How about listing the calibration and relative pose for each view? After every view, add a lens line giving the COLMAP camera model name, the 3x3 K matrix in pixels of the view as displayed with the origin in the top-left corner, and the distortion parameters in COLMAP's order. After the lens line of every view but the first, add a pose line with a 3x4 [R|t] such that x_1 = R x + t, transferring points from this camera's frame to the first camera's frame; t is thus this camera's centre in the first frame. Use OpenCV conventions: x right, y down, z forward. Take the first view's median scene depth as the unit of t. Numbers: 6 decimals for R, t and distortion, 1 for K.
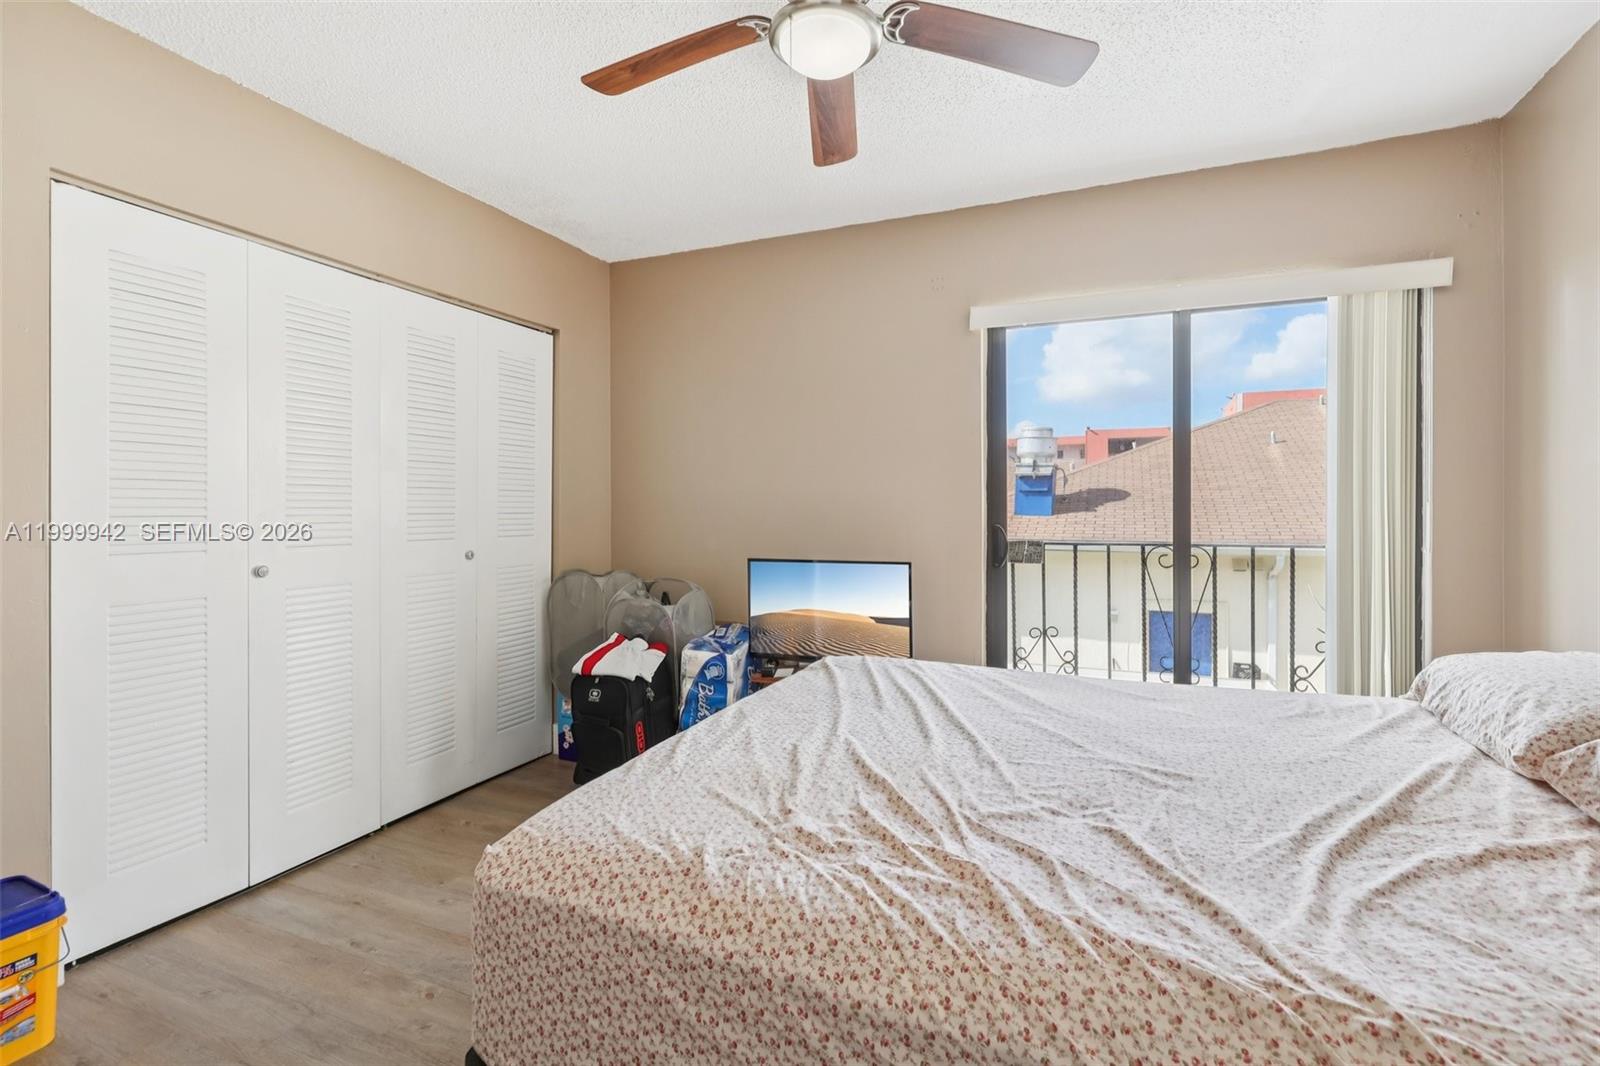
lens RADIAL K [[722.8, 0, 802.6], [0, 722.8, 510.0], [0, 0, 1]] dist [0.000879, 0.000179]
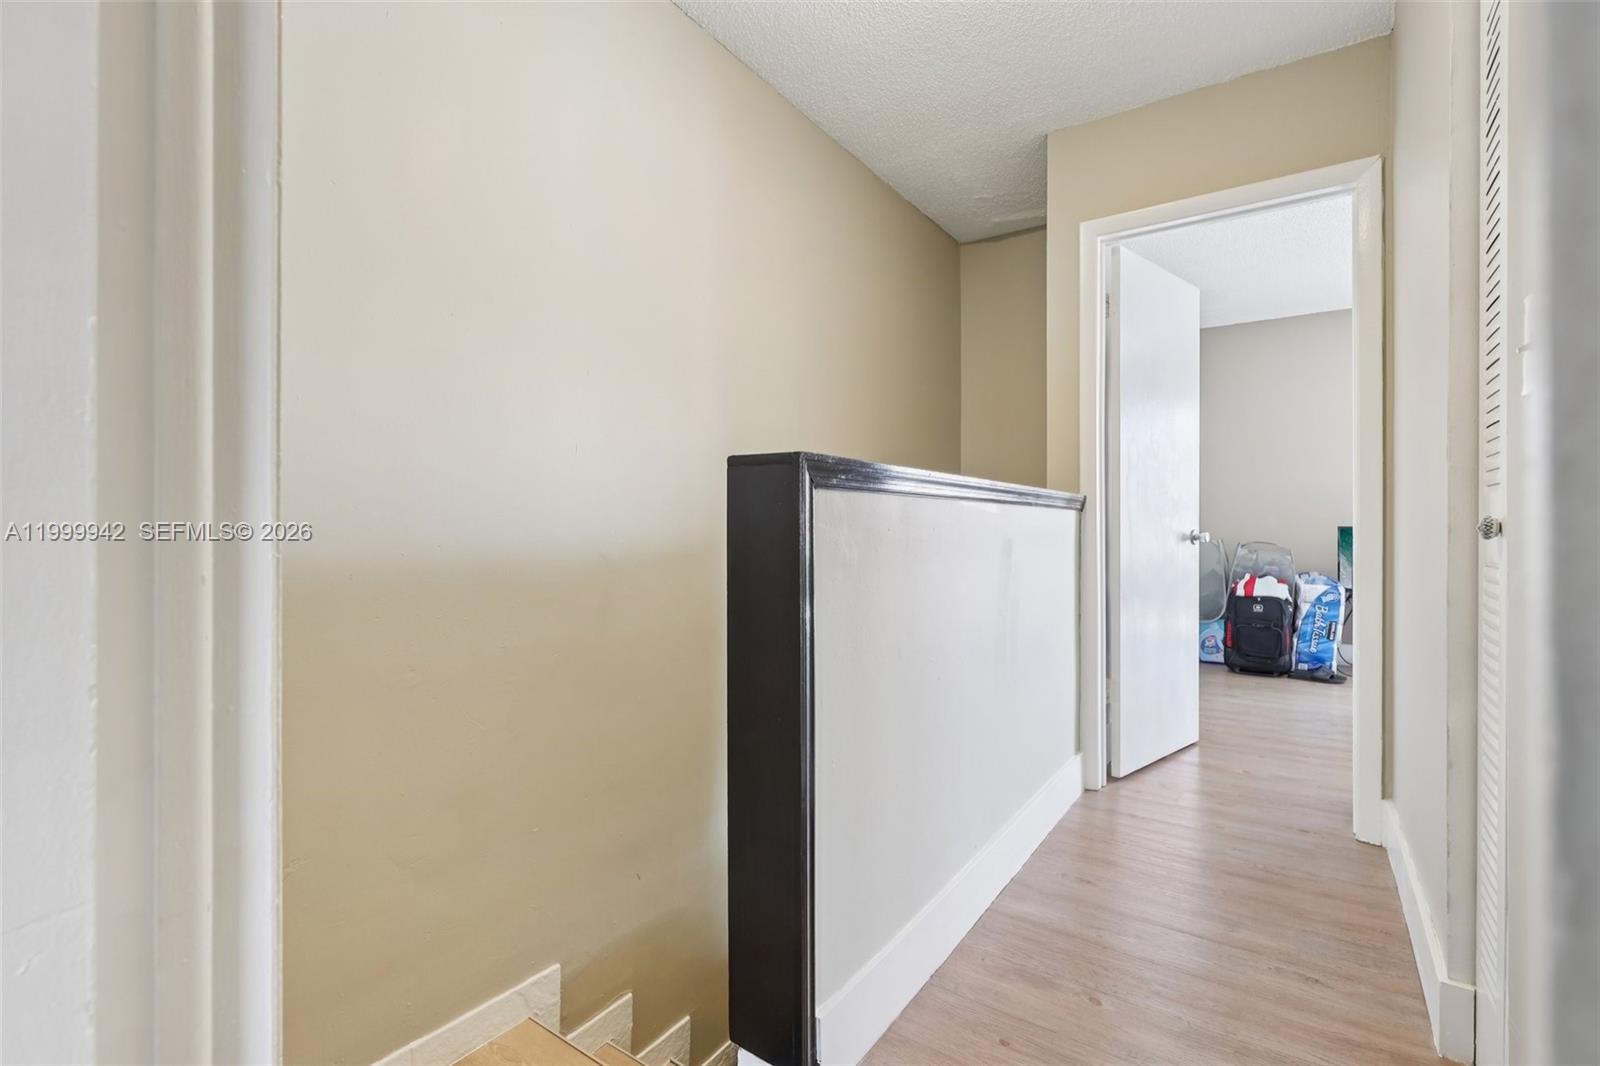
lens RADIAL K [[749.1, 0, 800.0], [0, 749.1, 533.0], [0, 0, 1]] dist [-0.001623, -0.000143]
pose [[0.981059, 0.002866, -0.193690, -0.919930], [-0.002799, 0.999996, 0.000621, 0.087154], [0.193691, -0.000067, 0.981063, -0.788744]]
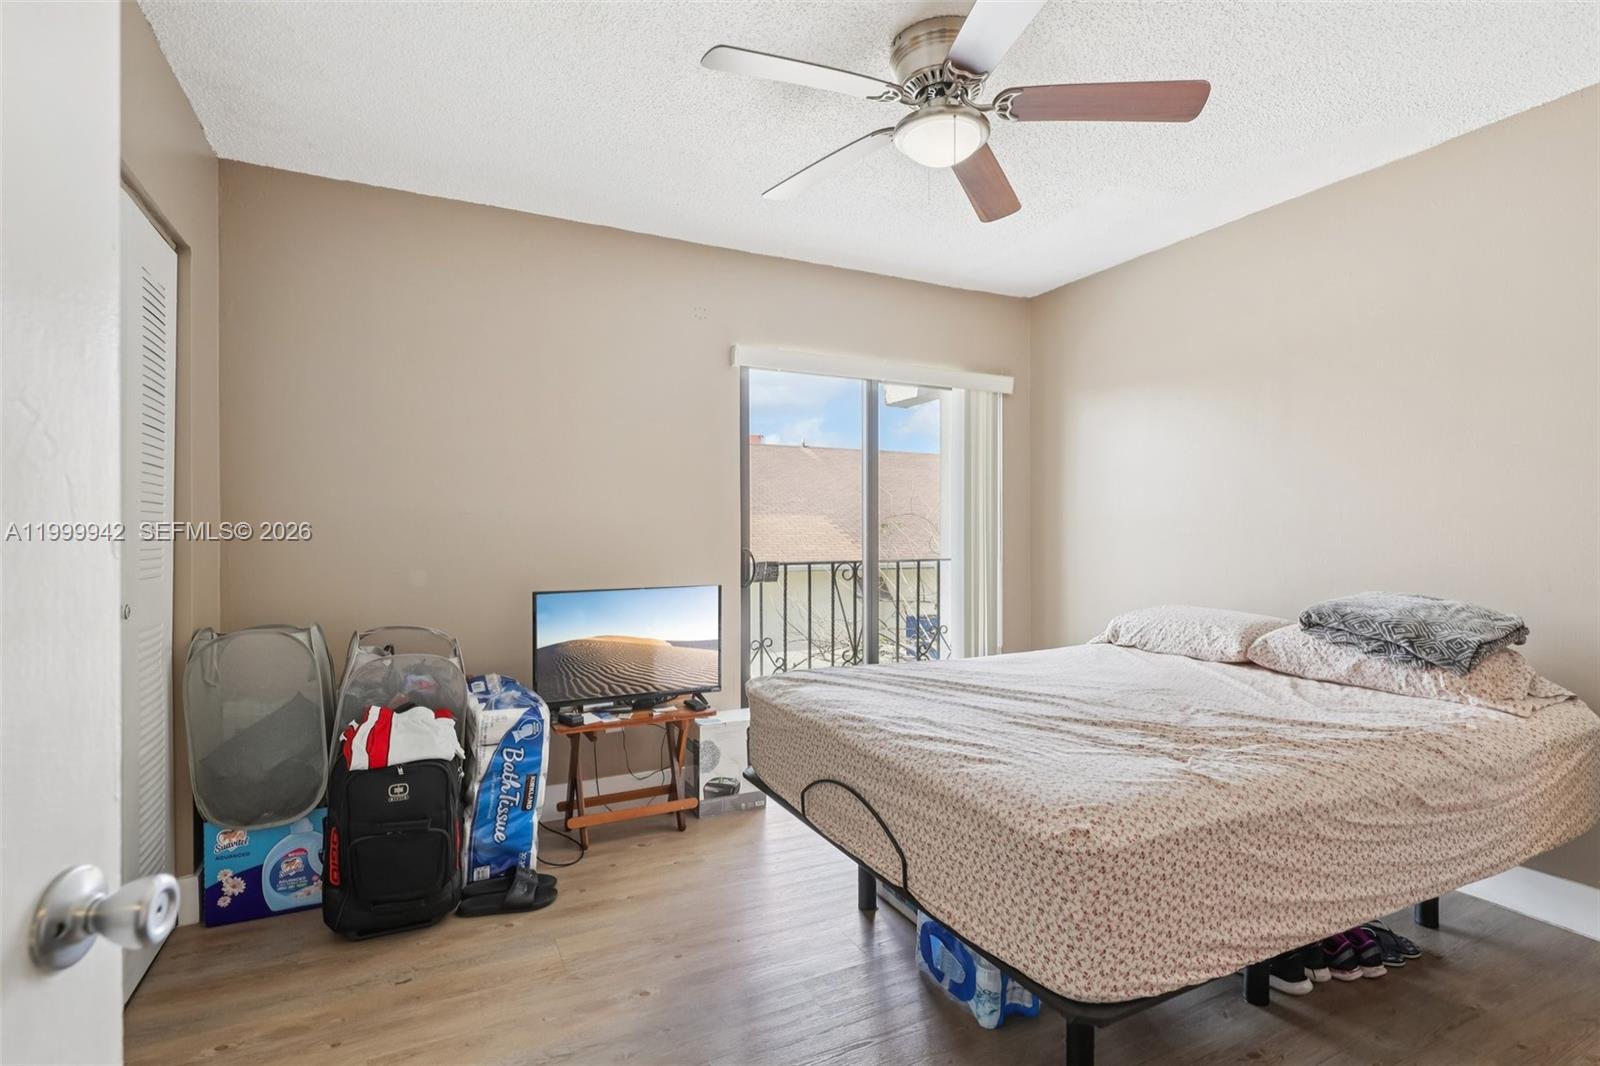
lens RADIAL K [[776.0, 0, 800.0], [0, 776.0, 533.0], [0, 0, 1]] dist [-0.003594, -0.000073]
pose [[0.655008, 0.001782, 0.755620, -0.580469], [0.001644, 0.999991, -0.003783, 0.002851], [-0.755620, 0.003720, 0.655000, 0.186779]]
